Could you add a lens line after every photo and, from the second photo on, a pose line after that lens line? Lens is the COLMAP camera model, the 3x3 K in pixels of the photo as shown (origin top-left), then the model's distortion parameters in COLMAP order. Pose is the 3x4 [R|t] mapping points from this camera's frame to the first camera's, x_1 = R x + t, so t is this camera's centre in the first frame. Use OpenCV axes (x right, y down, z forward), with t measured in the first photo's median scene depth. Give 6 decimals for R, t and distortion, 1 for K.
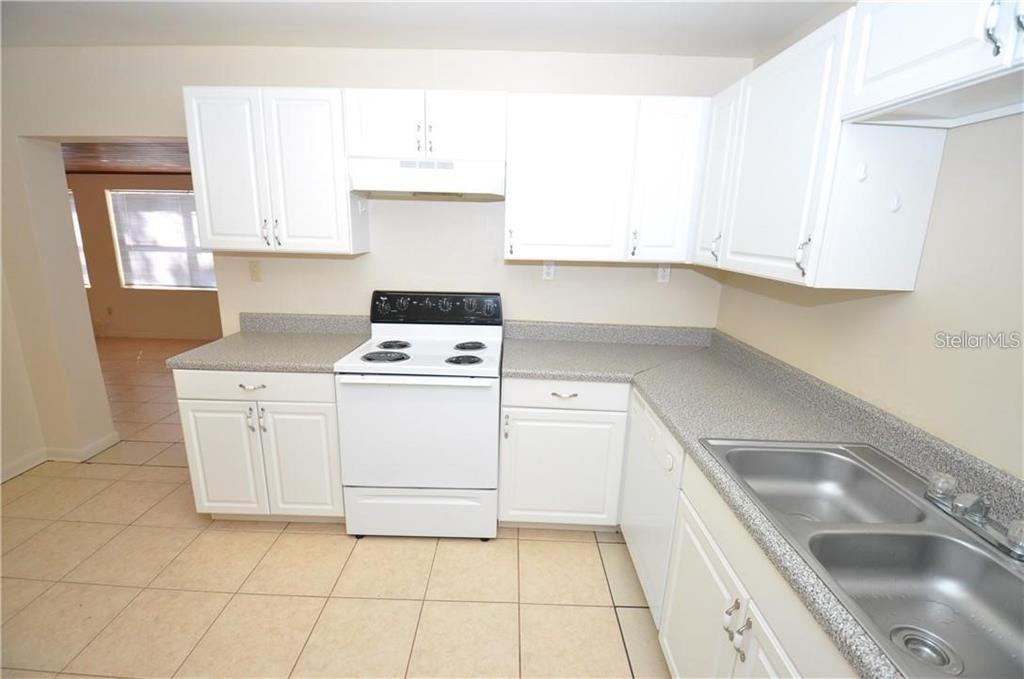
lens RADIAL K [[452.9, 0, 512.0], [0, 452.9, 339.5], [0, 0, 1]] dist [-0.019922, -0.000193]
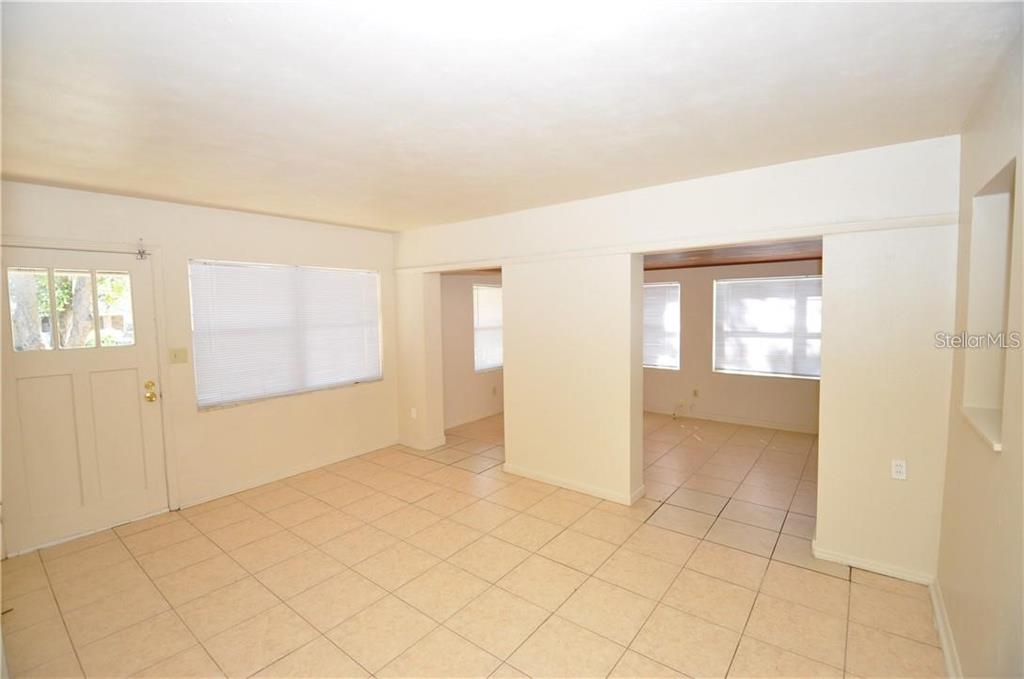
lens RADIAL K [[452.9, 0, 512.0], [0, 452.9, 339.5], [0, 0, 1]] dist [-0.019922, -0.000193]
pose [[0.788908, 0.003183, -0.614503, -0.604881], [-0.106662, 0.985517, -0.131829, -0.002276], [0.605184, 0.169545, 0.777822, -0.108445]]
